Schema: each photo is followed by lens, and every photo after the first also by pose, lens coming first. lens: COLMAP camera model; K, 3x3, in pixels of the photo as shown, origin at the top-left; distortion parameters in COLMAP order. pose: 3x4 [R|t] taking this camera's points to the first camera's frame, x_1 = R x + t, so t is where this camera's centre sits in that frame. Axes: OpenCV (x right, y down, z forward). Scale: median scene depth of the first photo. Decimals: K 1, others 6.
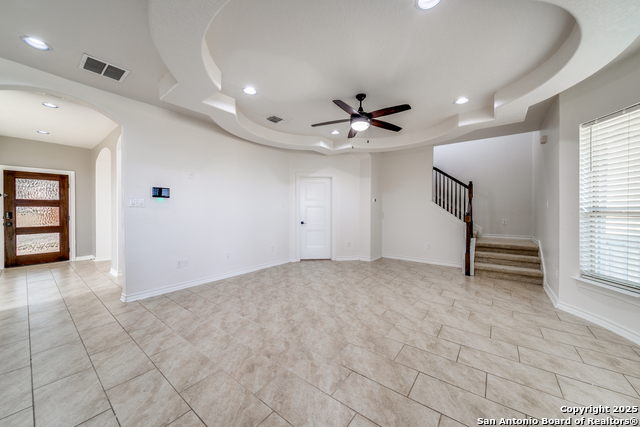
lens RADIAL K [[225.8, 0, 319.0], [0, 225.8, 210.3], [0, 0, 1]] dist [-0.011294, 0.000072]
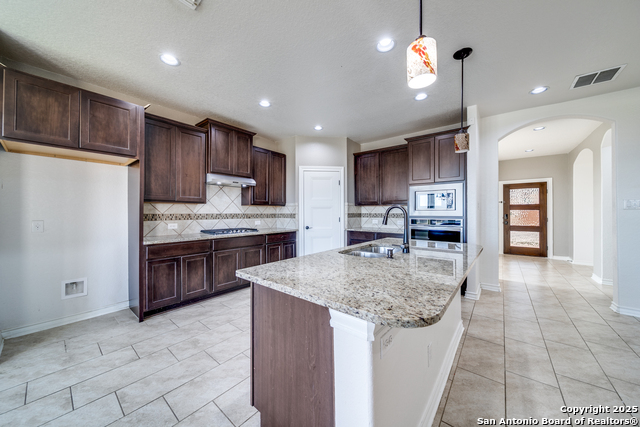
lens RADIAL K [[225.8, 0, 319.3], [0, 225.8, 210.5], [0, 0, 1]] dist [-0.011294, 0.000072]
pose [[-0.041418, -0.005865, -0.999125, 0.058765], [-0.007608, 0.999956, -0.005555, 0.003085], [0.999113, 0.007371, -0.041461, -0.118615]]
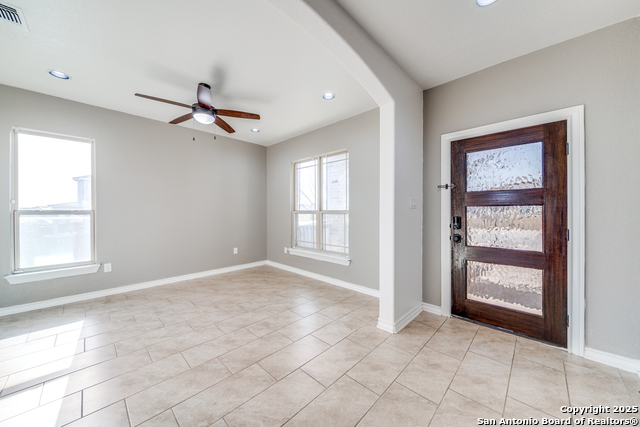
lens RADIAL K [[225.8, 0, 321.0], [0, 225.8, 213.1], [0, 0, 1]] dist [-0.011294, 0.000072]
pose [[-0.125032, -0.001524, -0.992151, -0.783778], [-0.009199, 0.999958, -0.000376, 0.003400], [0.992110, 0.009079, -0.125041, 0.711050]]
